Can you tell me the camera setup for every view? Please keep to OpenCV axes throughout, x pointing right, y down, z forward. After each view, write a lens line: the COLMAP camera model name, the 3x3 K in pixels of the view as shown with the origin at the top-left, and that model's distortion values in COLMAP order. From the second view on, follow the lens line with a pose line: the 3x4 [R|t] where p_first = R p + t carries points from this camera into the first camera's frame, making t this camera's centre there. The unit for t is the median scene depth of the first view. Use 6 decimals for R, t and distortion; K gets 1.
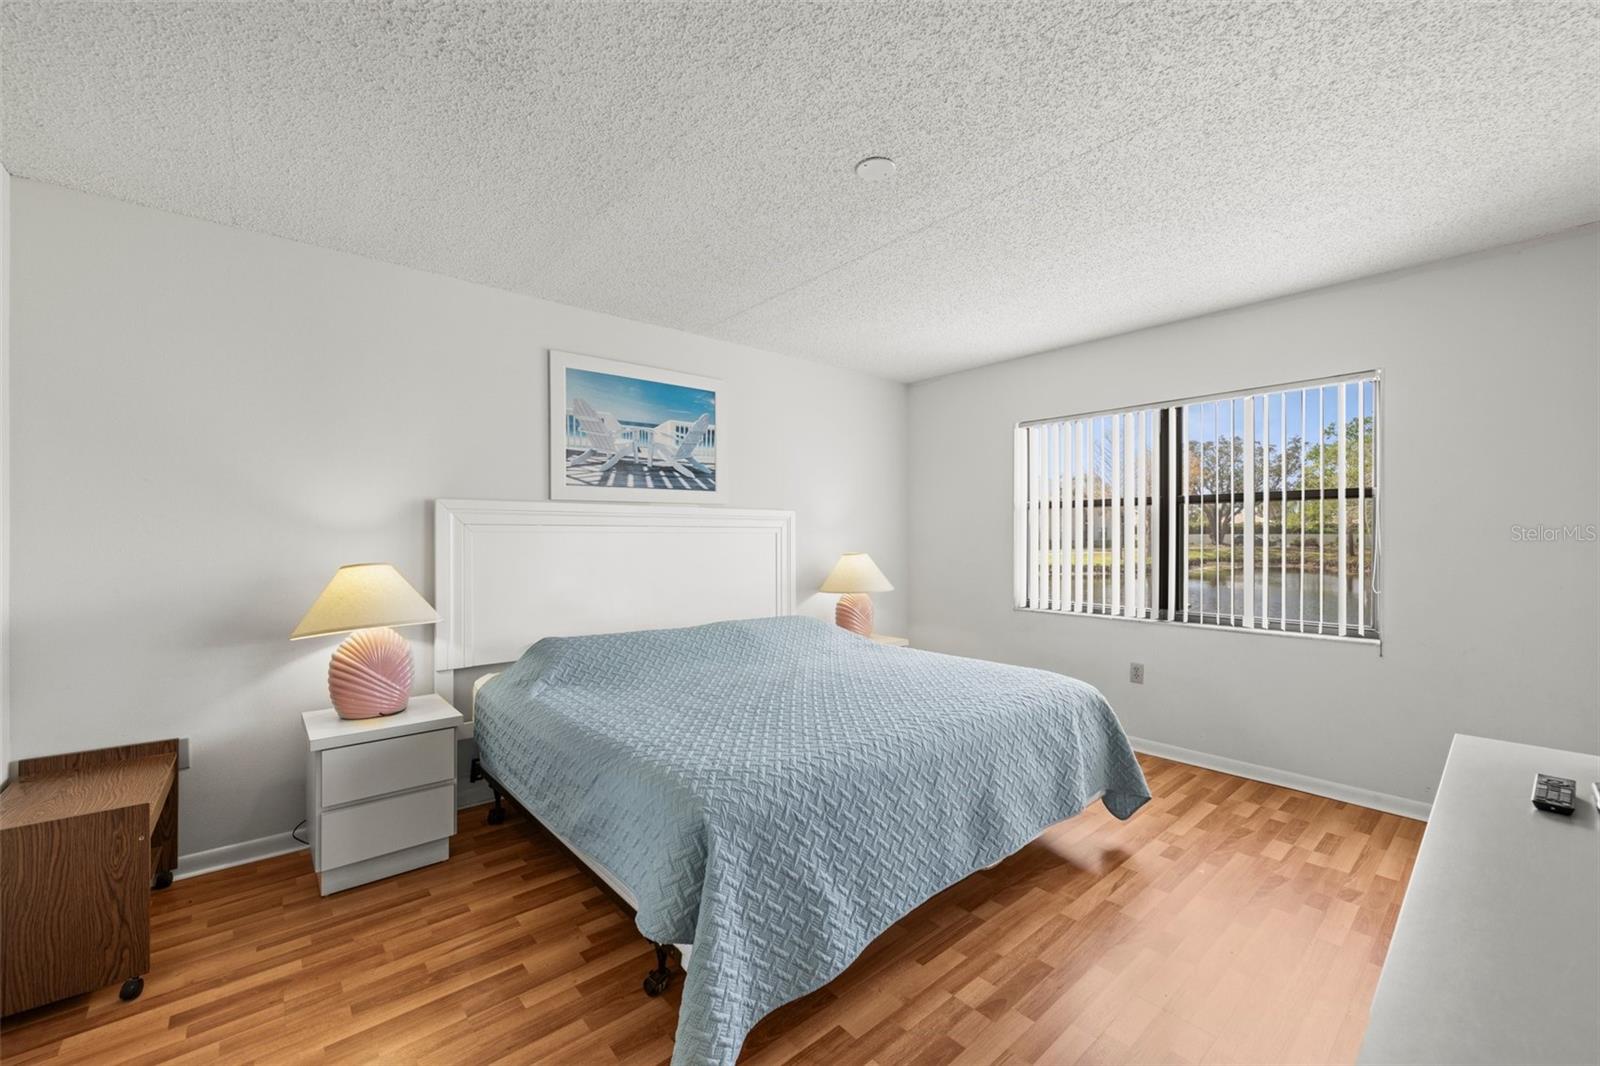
lens RADIAL K [[638.5, 0, 785.0], [0, 638.5, 542.6], [0, 0, 1]] dist [-0.004135, -0.001000]
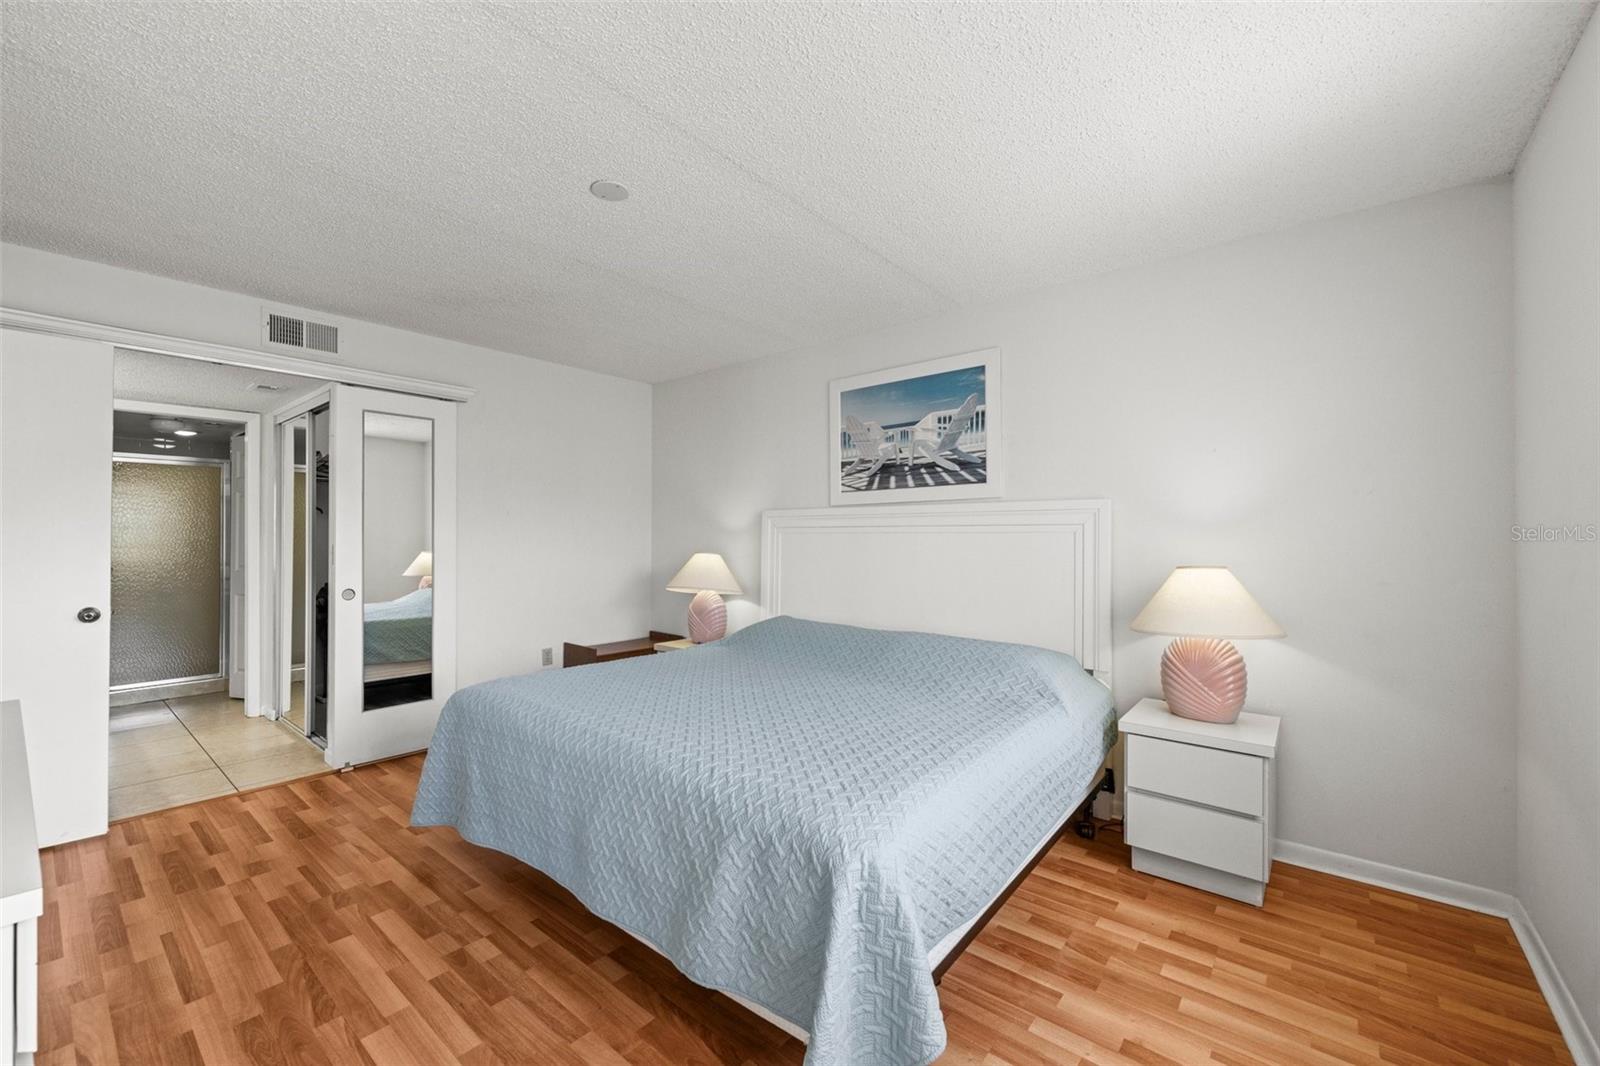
lens RADIAL K [[638.5, 0, 790.0], [0, 638.5, 531.5], [0, 0, 1]] dist [-0.004135, -0.001000]
pose [[0.173850, -0.009696, -0.984724, 0.713849], [-0.012948, 0.999843, -0.012131, -0.003052], [0.984687, 0.014859, 0.173697, 0.638205]]
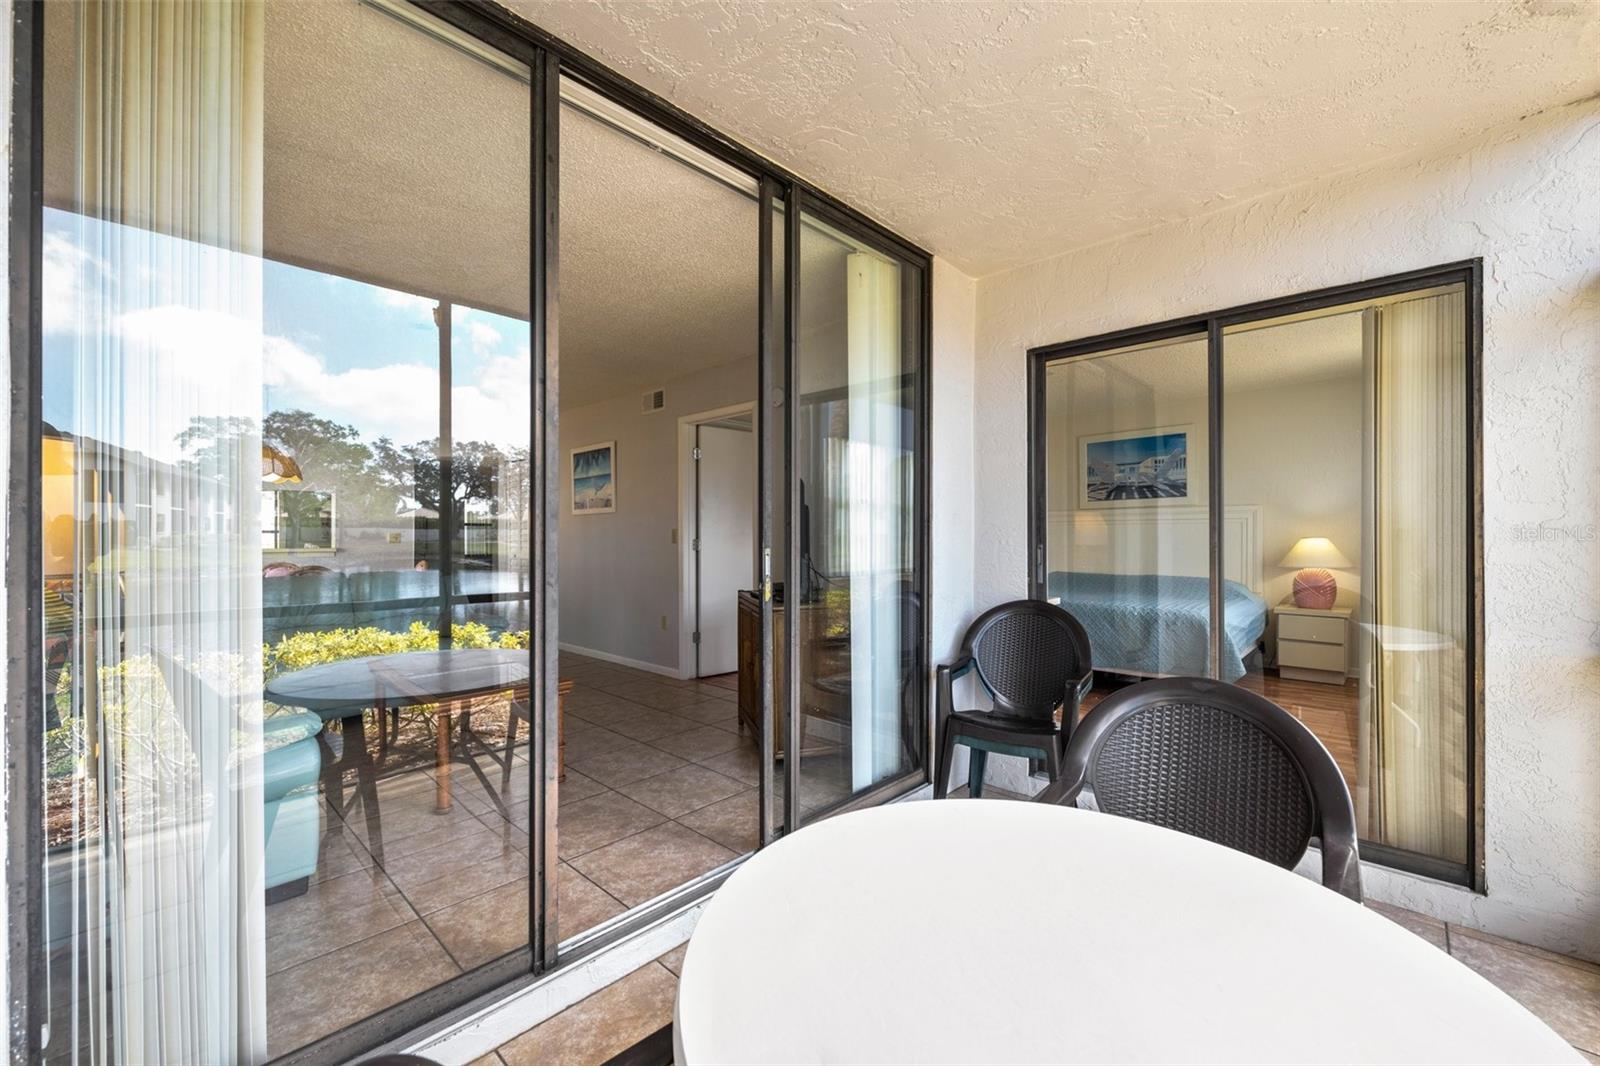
lens RADIAL K [[638.5, 0, 799.5], [0, 638.5, 531.9], [0, 0, 1]] dist [-0.004135, -0.001000]
pose [[0.102638, -0.009546, -0.994673, 1.423674], [-0.006990, 0.999922, -0.010317, 0.030287], [0.994694, 0.008012, 0.102564, -0.104483]]
